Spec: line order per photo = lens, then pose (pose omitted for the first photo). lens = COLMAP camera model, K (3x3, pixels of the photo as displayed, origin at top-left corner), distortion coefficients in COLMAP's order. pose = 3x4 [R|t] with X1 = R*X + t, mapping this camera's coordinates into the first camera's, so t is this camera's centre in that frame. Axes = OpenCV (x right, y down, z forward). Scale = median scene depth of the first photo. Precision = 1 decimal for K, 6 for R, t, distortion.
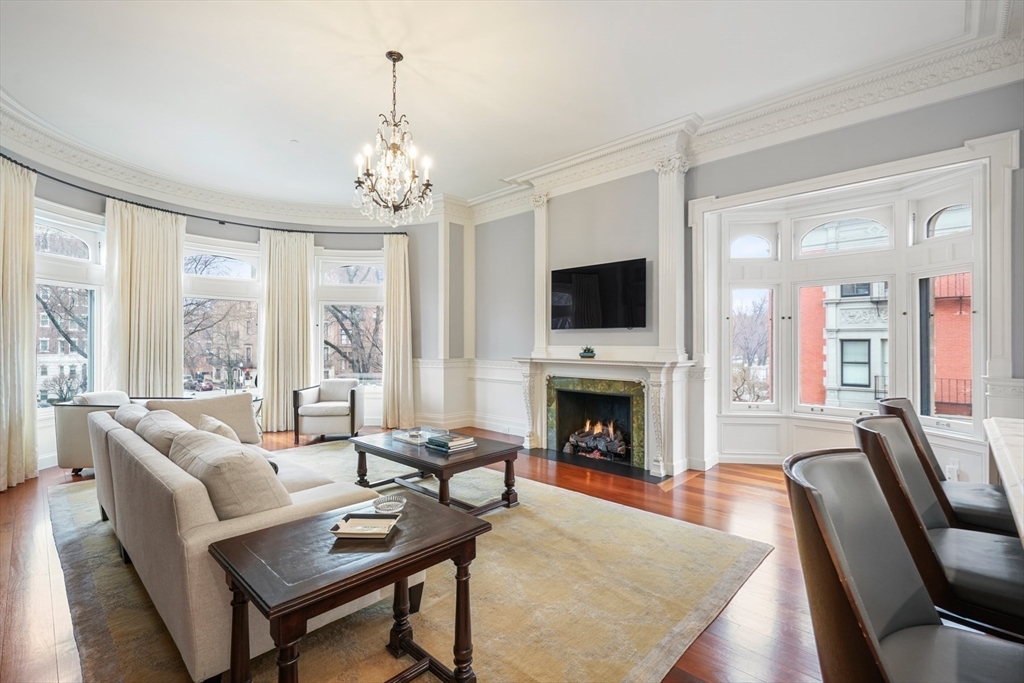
lens RADIAL K [[460.9, 0, 509.3], [0, 460.9, 340.5], [0, 0, 1]] dist [0.001275, 0.000156]
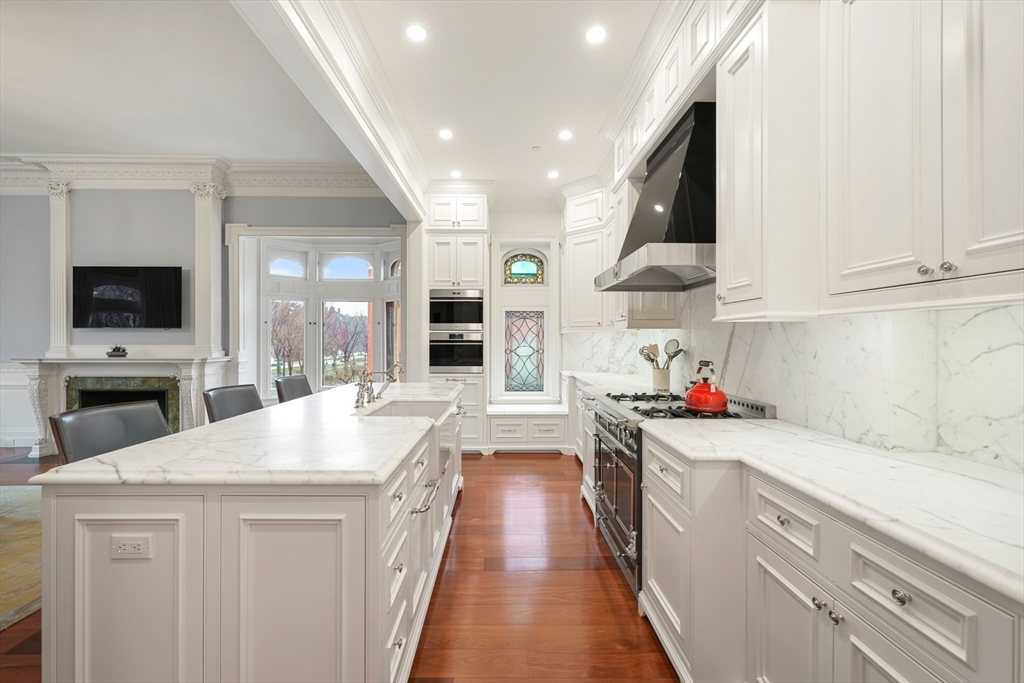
lens RADIAL K [[427.3, 0, 508.8], [0, 427.3, 340.2], [0, 0, 1]] dist [-0.000854, -0.000090]
pose [[0.706372, 0.000209, 0.707841, 0.101927], [-0.004001, 0.999985, 0.003698, -0.005159], [-0.707830, -0.005444, 0.706362, -0.255156]]
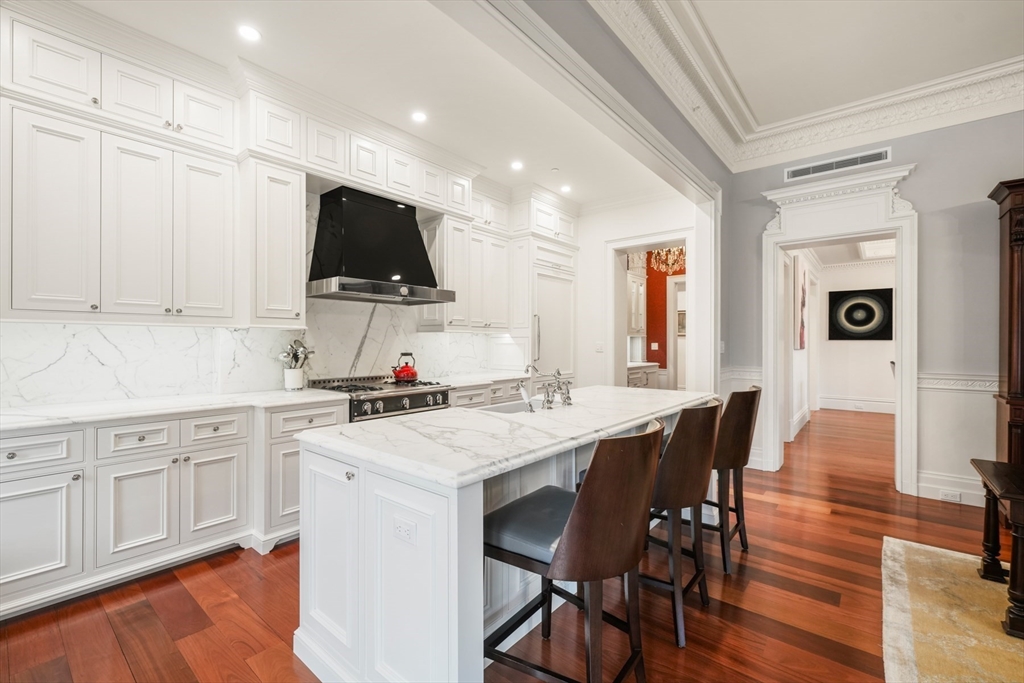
lens RADIAL K [[435.2, 0, 507.9], [0, 435.2, 337.3], [0, 0, 1]] dist [-0.002318, -0.000139]
pose [[-0.997561, -0.002056, -0.069774, 0.390571], [-0.001091, 0.999903, -0.013874, -0.000638], [0.069796, -0.013764, -0.997466, 0.597373]]
